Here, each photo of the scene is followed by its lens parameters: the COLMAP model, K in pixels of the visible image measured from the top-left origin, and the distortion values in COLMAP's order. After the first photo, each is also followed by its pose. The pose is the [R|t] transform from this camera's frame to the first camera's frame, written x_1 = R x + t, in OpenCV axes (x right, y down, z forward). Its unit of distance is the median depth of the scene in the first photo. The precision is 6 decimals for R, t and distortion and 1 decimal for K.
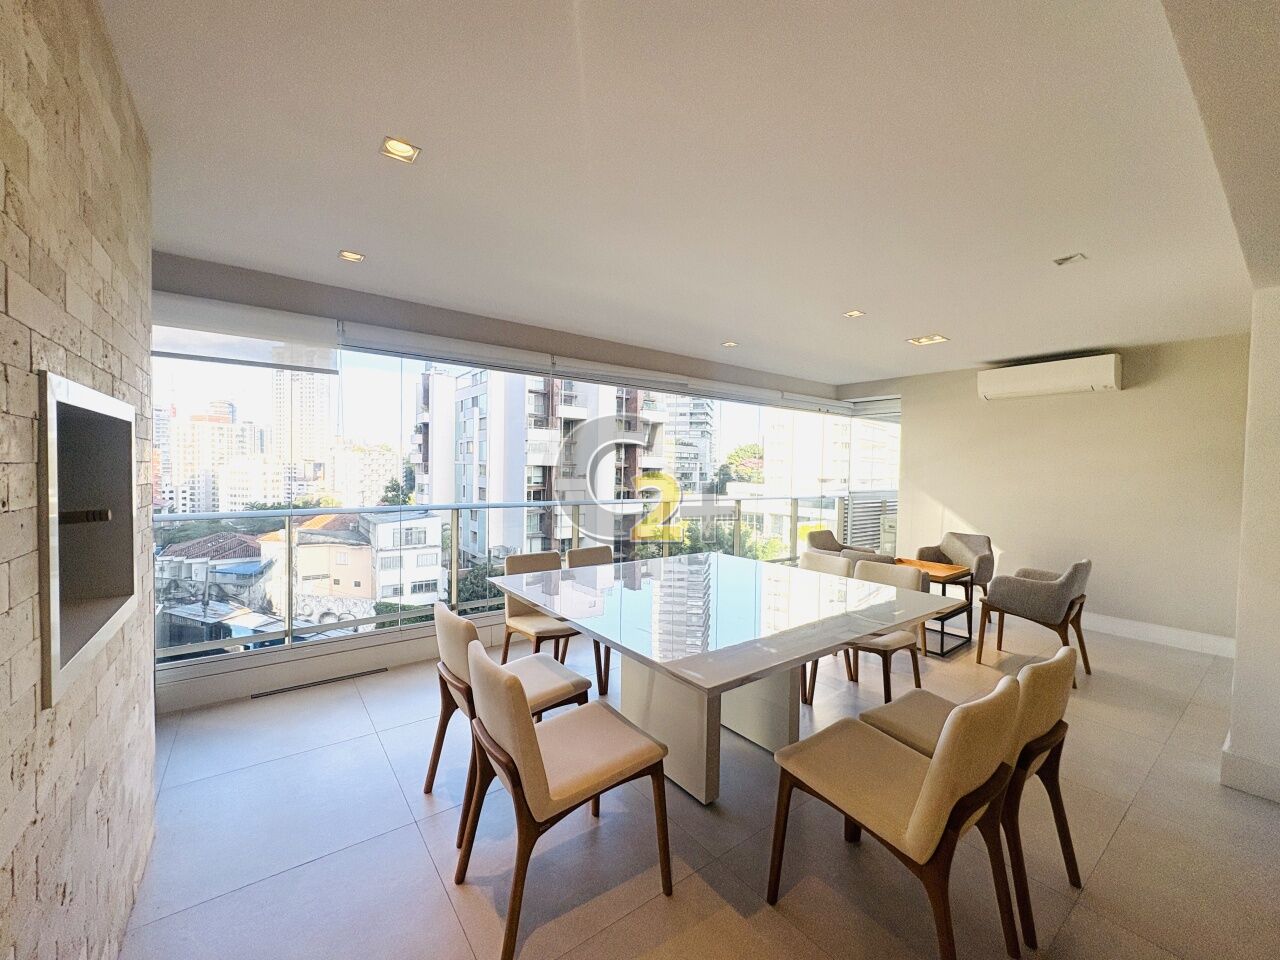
lens RADIAL K [[510.4, 0, 642.1], [0, 510.4, 480.5], [0, 0, 1]] dist [-0.000083, -0.000075]
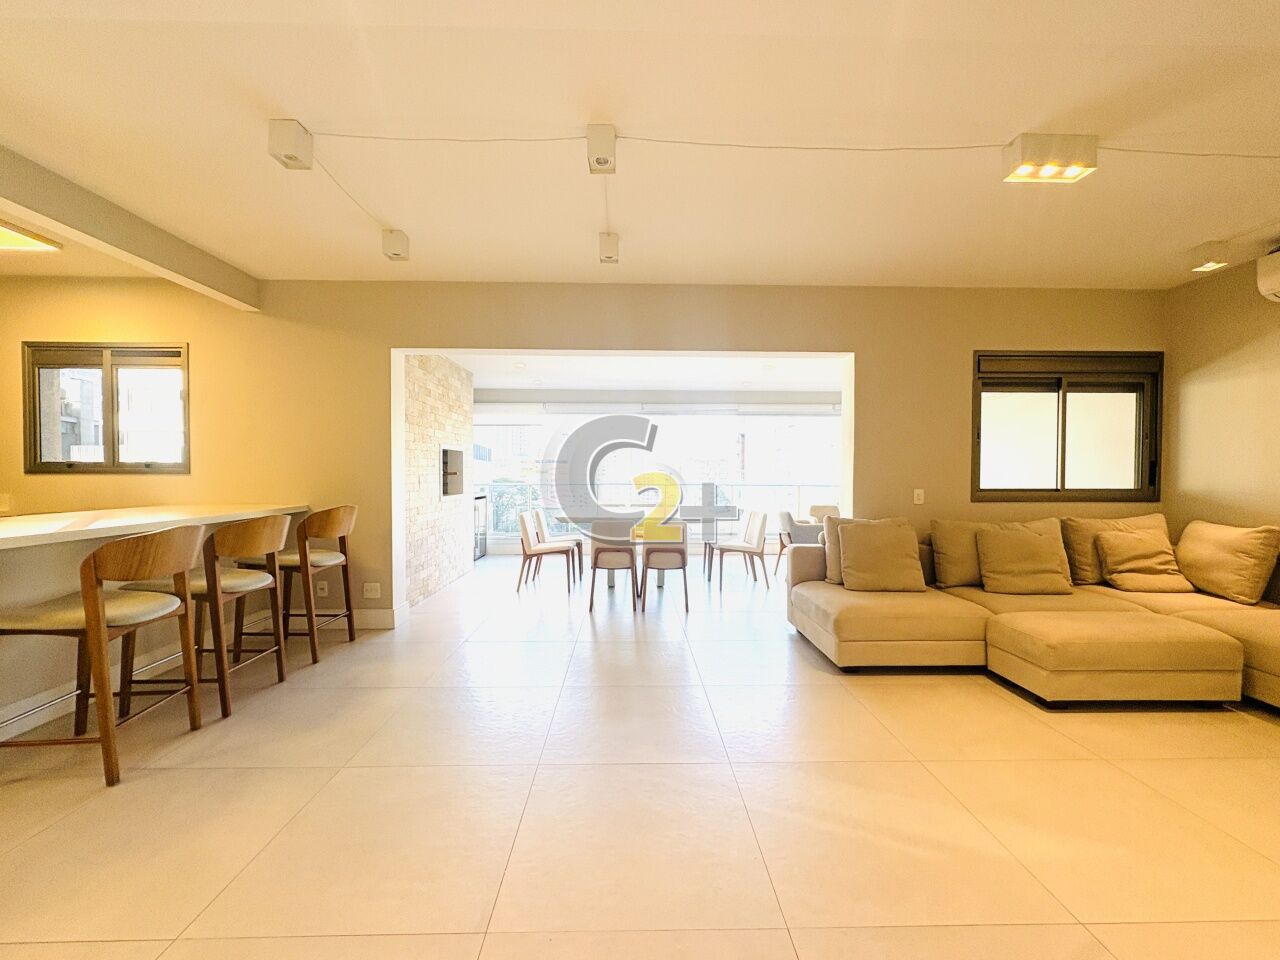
lens RADIAL K [[528.9, 0, 641.9], [0, 528.9, 479.3], [0, 0, 1]] dist [-0.000285, 0.000177]
pose [[0.810736, -0.006538, -0.585375, 0.828320], [-0.003931, 0.999854, -0.016612, 0.055759], [0.585398, 0.015769, 0.810593, -0.496401]]
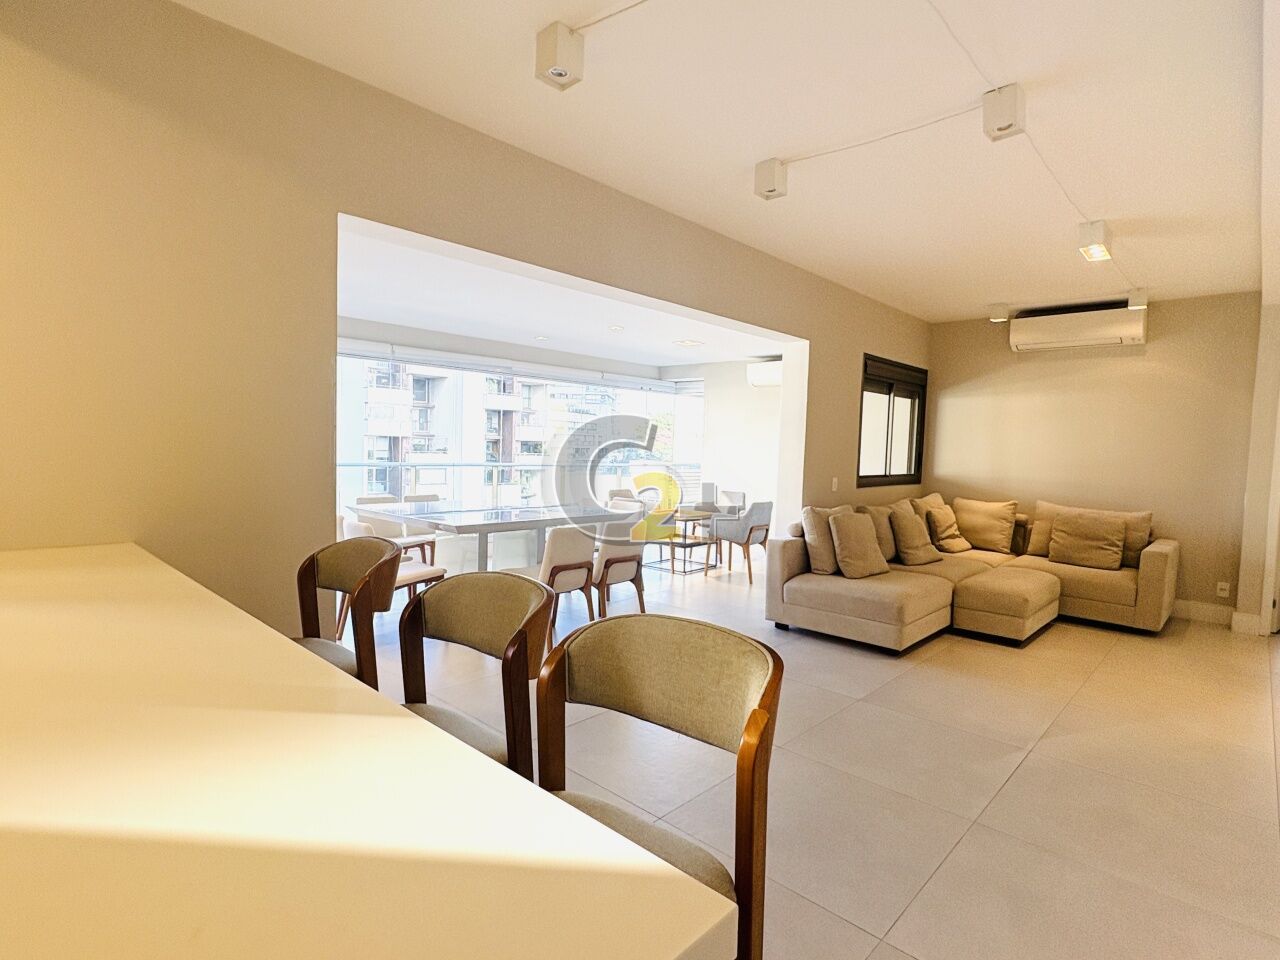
lens RADIAL K [[661.9, 0, 642.3], [0, 661.9, 479.3], [0, 0, 1]] dist [0.000979, -0.000238]
pose [[0.985174, 0.002899, 0.171534, 0.131739], [-0.008341, 0.999484, 0.031013, 0.025018], [-0.171355, -0.031984, 0.984690, -0.616756]]
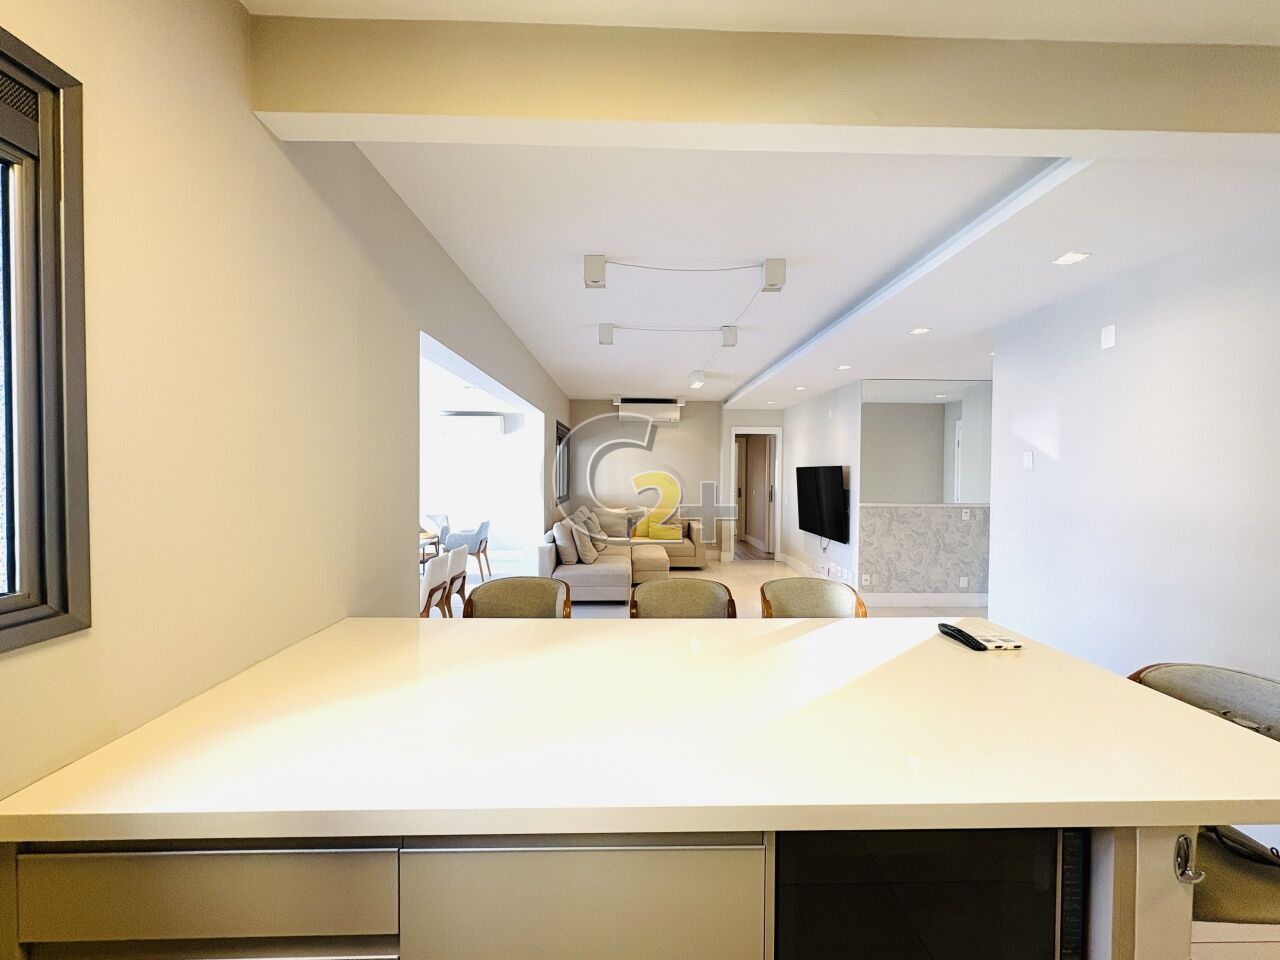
lens RADIAL K [[510.4, 0, 642.1], [0, 510.4, 480.5], [0, 0, 1]] dist [-0.000083, -0.000075]
pose [[0.583728, -0.029587, 0.811410, -0.322499], [0.025496, 0.999511, 0.018103, -0.021102], [-0.811549, 0.010120, 0.584197, -0.529998]]
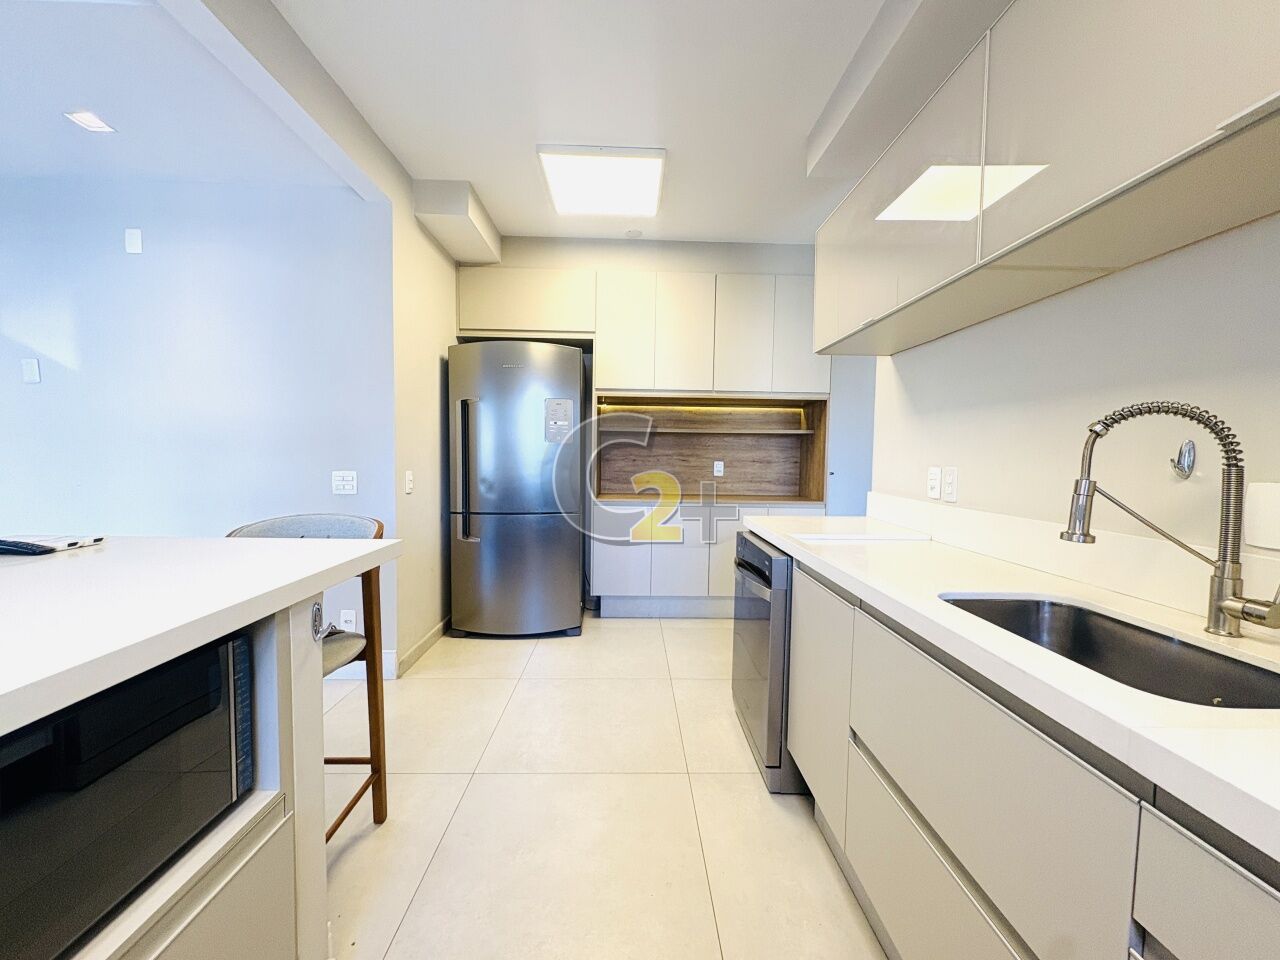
lens RADIAL K [[510.6, 0, 641.4], [0, 510.6, 481.5], [0, 0, 1]] dist [-0.000479, -0.000145]
pose [[-0.809900, -0.062805, 0.583196, -0.307505], [-0.014094, 0.996048, 0.087693, 0.040664], [-0.586399, 0.062803, -0.807584, -0.484364]]
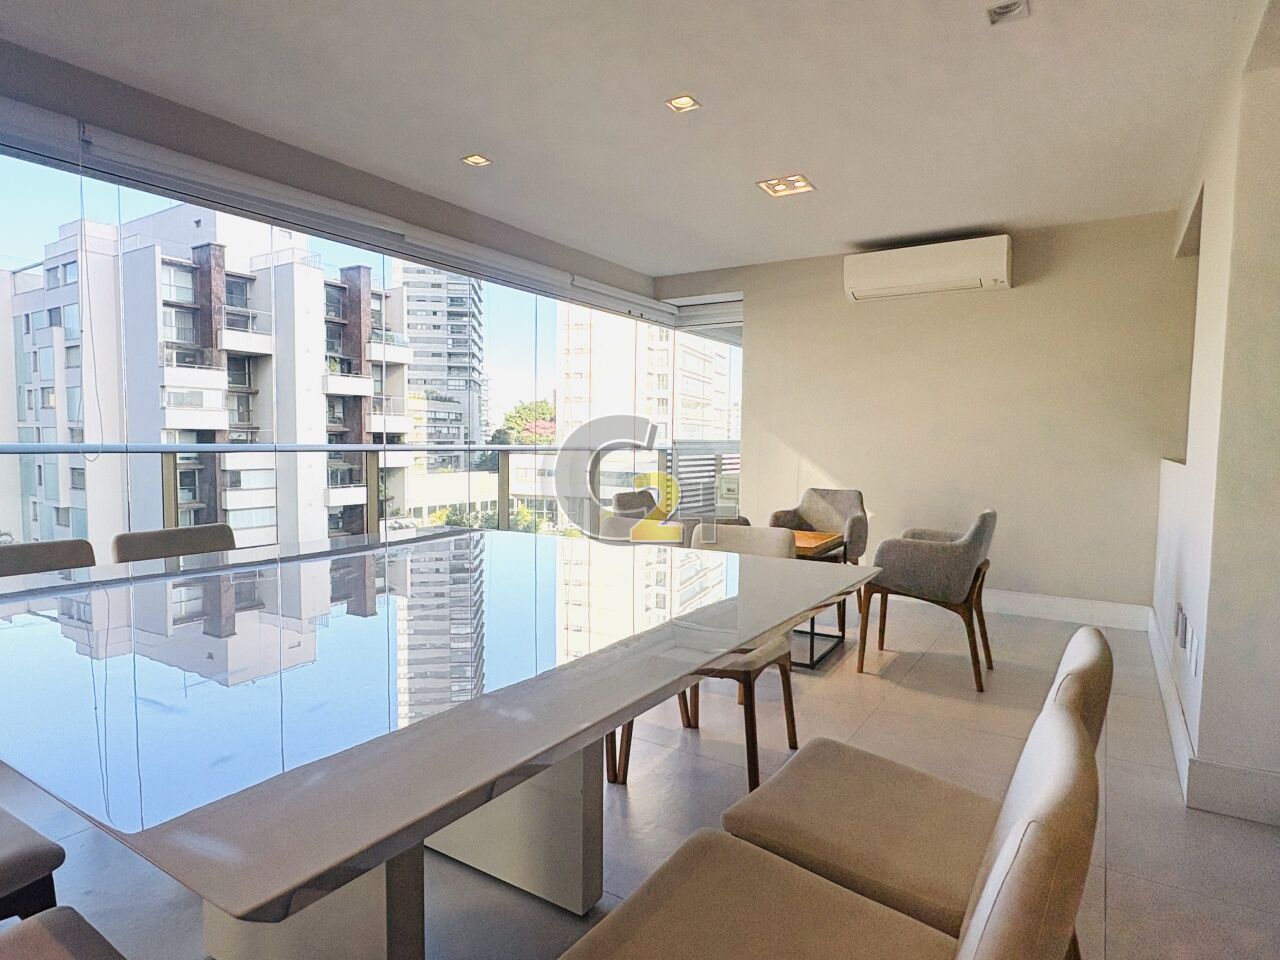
lens RADIAL K [[723.7, 0, 641.0], [0, 723.7, 485.1], [0, 0, 1]] dist [-0.000722, 0.002154]
pose [[0.939444, -0.029294, 0.341447, 0.056927], [0.014217, 0.998814, 0.046576, 0.050905], [-0.342406, -0.038901, 0.938746, 0.171009]]
